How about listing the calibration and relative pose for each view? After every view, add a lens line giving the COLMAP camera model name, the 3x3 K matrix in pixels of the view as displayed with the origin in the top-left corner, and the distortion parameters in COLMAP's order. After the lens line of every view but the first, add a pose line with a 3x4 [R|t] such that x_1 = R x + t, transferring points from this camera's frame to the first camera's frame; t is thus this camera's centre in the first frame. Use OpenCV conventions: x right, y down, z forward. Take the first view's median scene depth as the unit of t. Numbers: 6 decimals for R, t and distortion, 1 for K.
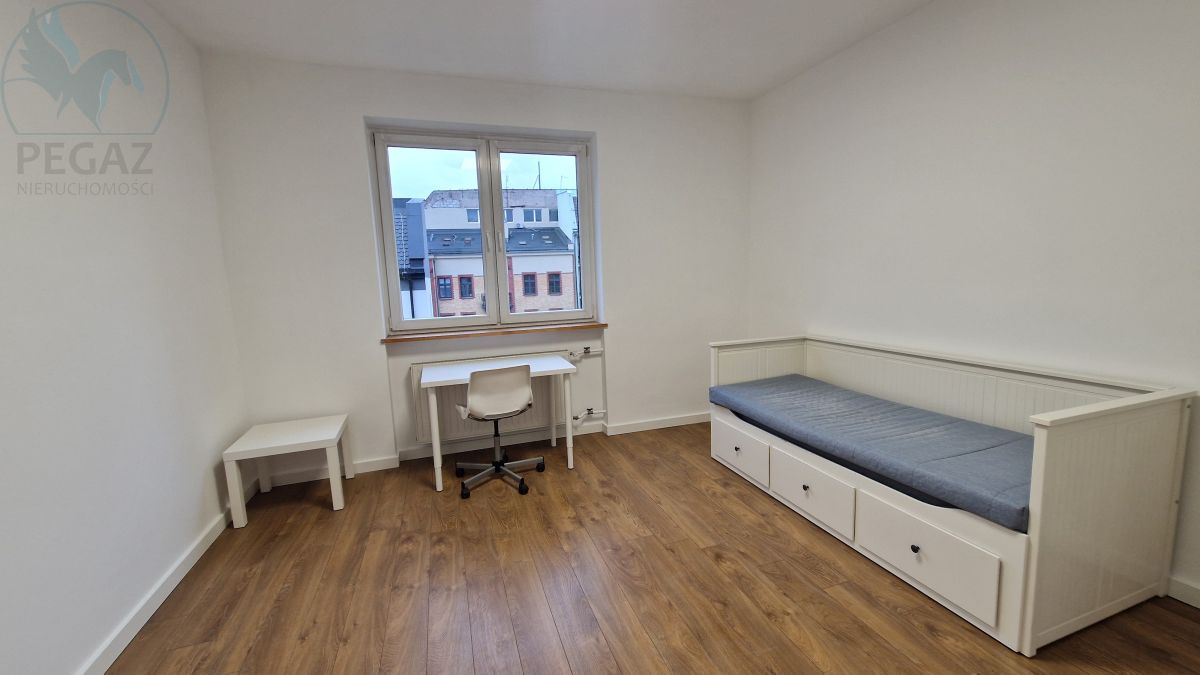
lens RADIAL K [[487.9, 0, 607.2], [0, 487.9, 337.4], [0, 0, 1]] dist [0.007456, -0.001057]
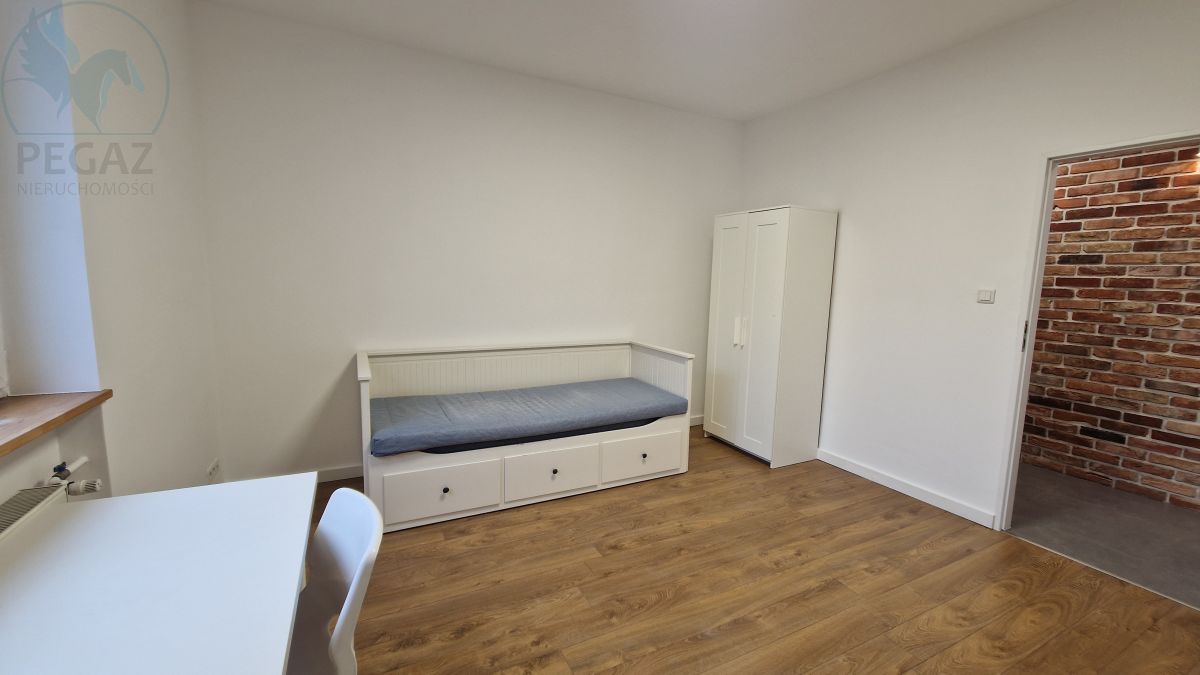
lens RADIAL K [[487.9, 0, 607.2], [0, 487.9, 337.2], [0, 0, 1]] dist [0.007456, -0.001057]
pose [[-0.147668, -0.087165, 0.985189, -0.805907], [0.106735, 0.988887, 0.103491, -0.122027], [-0.983261, 0.120437, -0.136723, 1.140139]]
